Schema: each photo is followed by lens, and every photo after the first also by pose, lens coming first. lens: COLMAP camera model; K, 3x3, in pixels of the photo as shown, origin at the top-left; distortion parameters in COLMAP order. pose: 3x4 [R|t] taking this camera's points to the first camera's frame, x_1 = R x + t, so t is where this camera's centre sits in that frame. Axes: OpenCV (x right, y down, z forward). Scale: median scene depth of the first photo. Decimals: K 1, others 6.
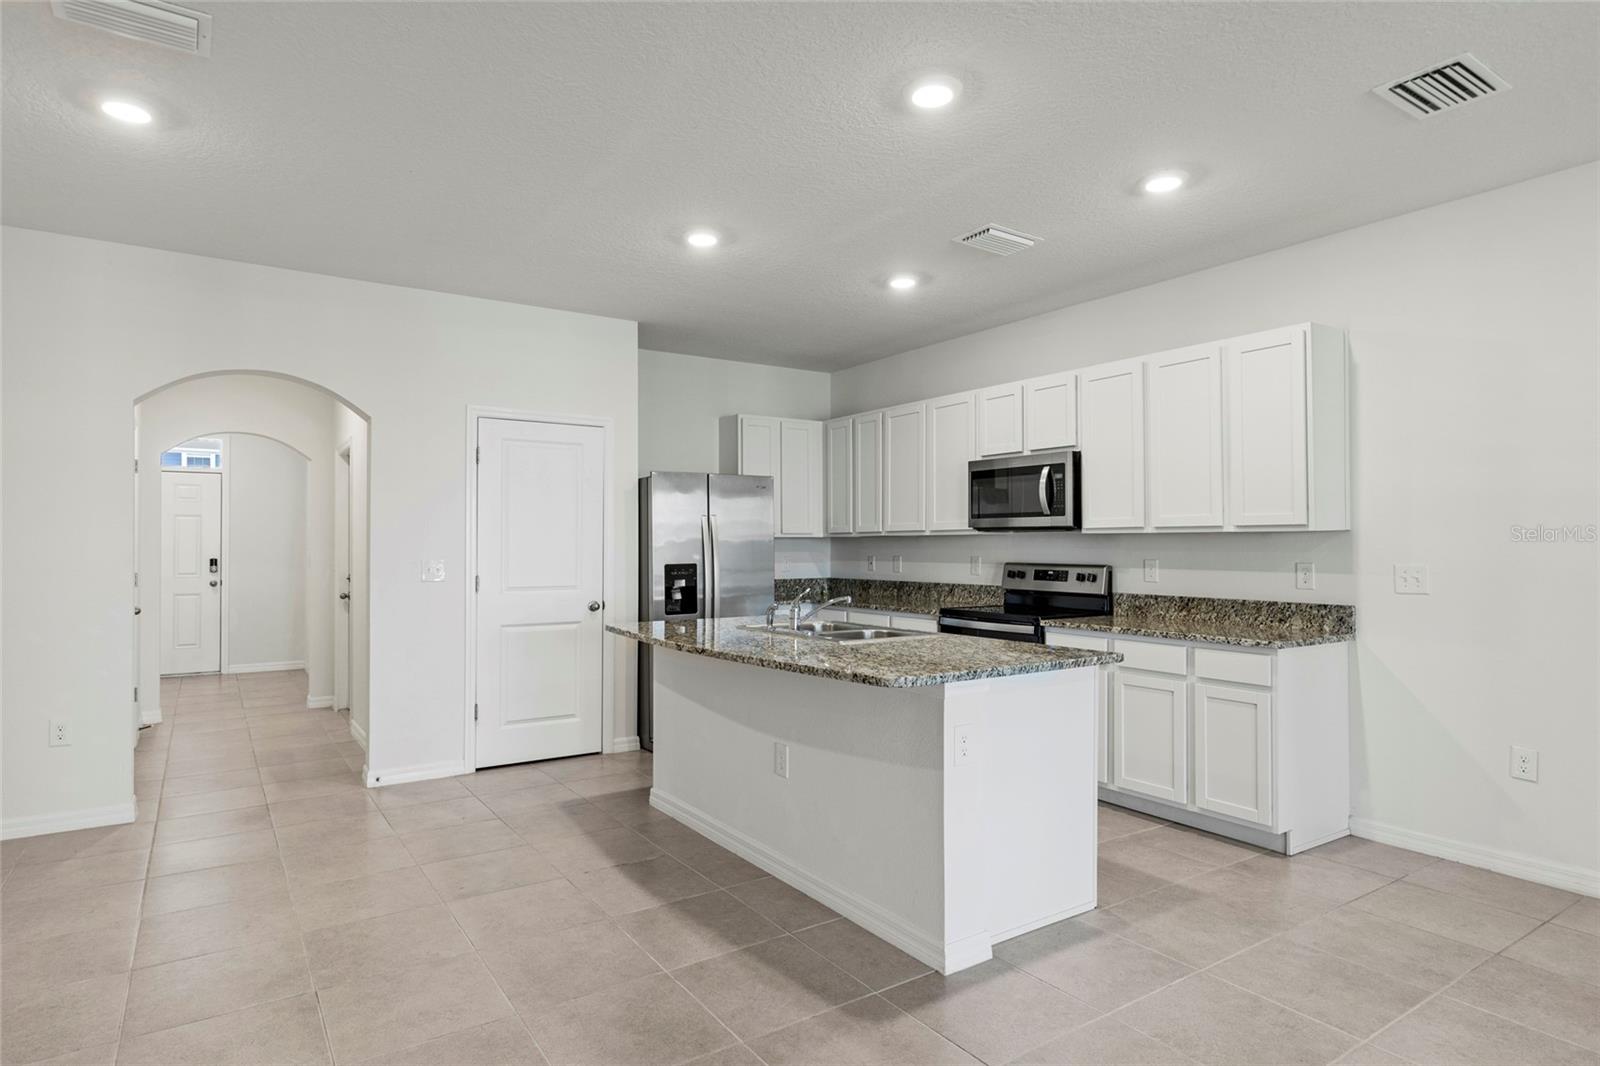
lens RADIAL K [[871.0, 0, 787.7], [0, 871.0, 537.4], [0, 0, 1]] dist [0.000492, -0.000614]
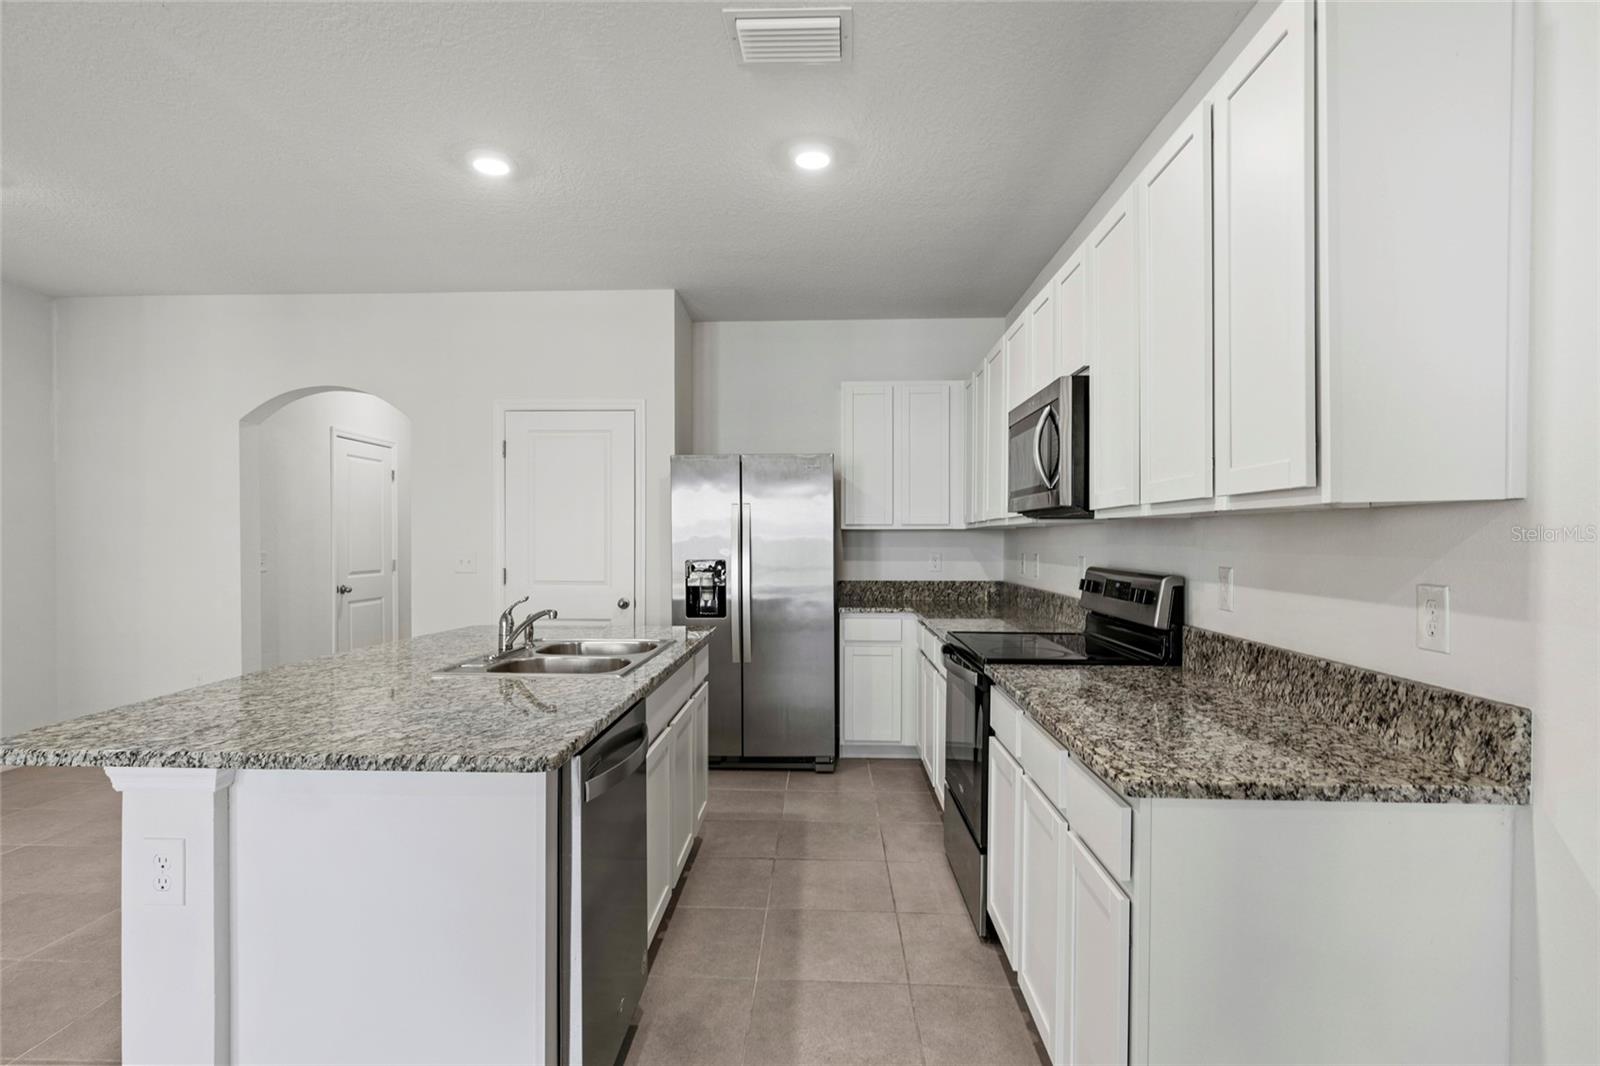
lens RADIAL K [[815.2, 0, 794.8], [0, 815.2, 549.3], [0, 0, 1]] dist [-0.000876, -0.001621]
pose [[0.809386, 0.009557, -0.587200, 0.566112], [0.002489, 0.999803, 0.019703, 0.005158], [0.587272, -0.017409, 0.809202, 0.519914]]
